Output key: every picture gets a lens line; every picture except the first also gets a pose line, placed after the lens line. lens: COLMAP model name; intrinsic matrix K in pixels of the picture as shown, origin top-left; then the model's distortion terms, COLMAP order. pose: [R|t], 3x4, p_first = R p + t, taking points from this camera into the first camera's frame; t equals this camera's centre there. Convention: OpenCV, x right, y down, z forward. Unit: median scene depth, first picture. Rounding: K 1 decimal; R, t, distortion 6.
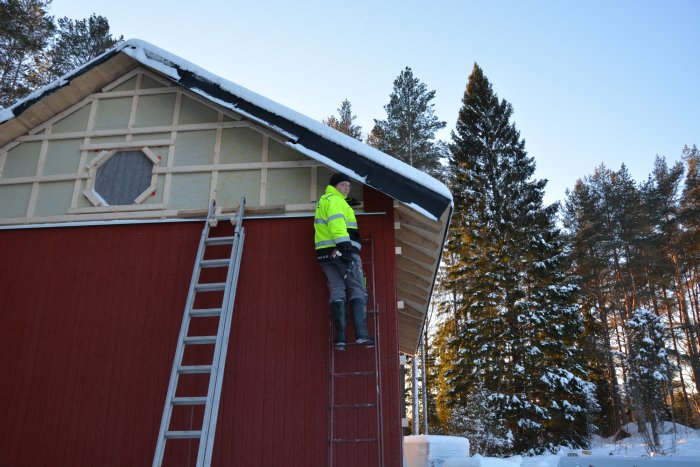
lens RADIAL K [[546.6, 0, 350.0], [0, 546.6, 233.5], [0, 0, 1]] dist [-0.103521, 0.011133]
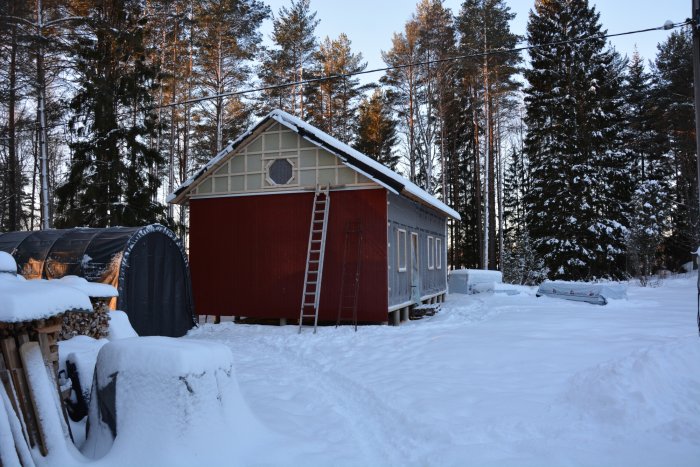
lens RADIAL K [[541.9, 0, 348.6], [0, 541.9, 231.1], [0, 0, 1]] dist [-0.108124, 0.008374]
pose [[0.970538, -0.016721, -0.240366, 0.108627], [0.084657, 0.957651, 0.275206, -0.117627], [0.225585, -0.287447, 0.930852, -0.303384]]
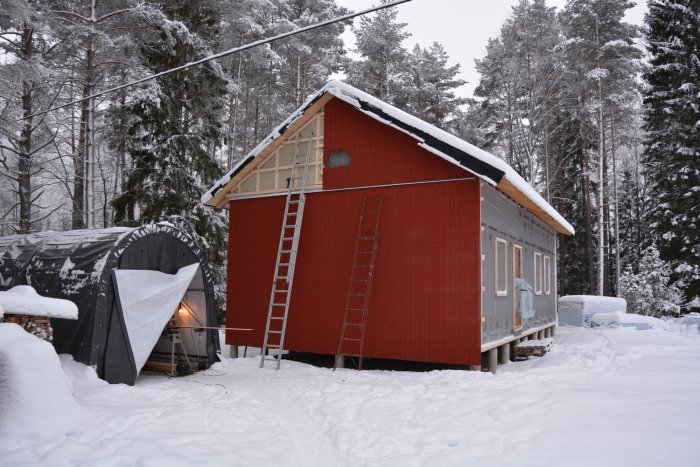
lens RADIAL K [[517.0, 0, 336.1], [0, 517.0, 252.0], [0, 0, 1]] dist [-0.093598, 0.002986]
pose [[0.900186, -0.011447, -0.435354, 0.082325], [0.129023, 0.961787, 0.241493, -0.057501], [0.415954, -0.273559, 0.867265, -0.154047]]
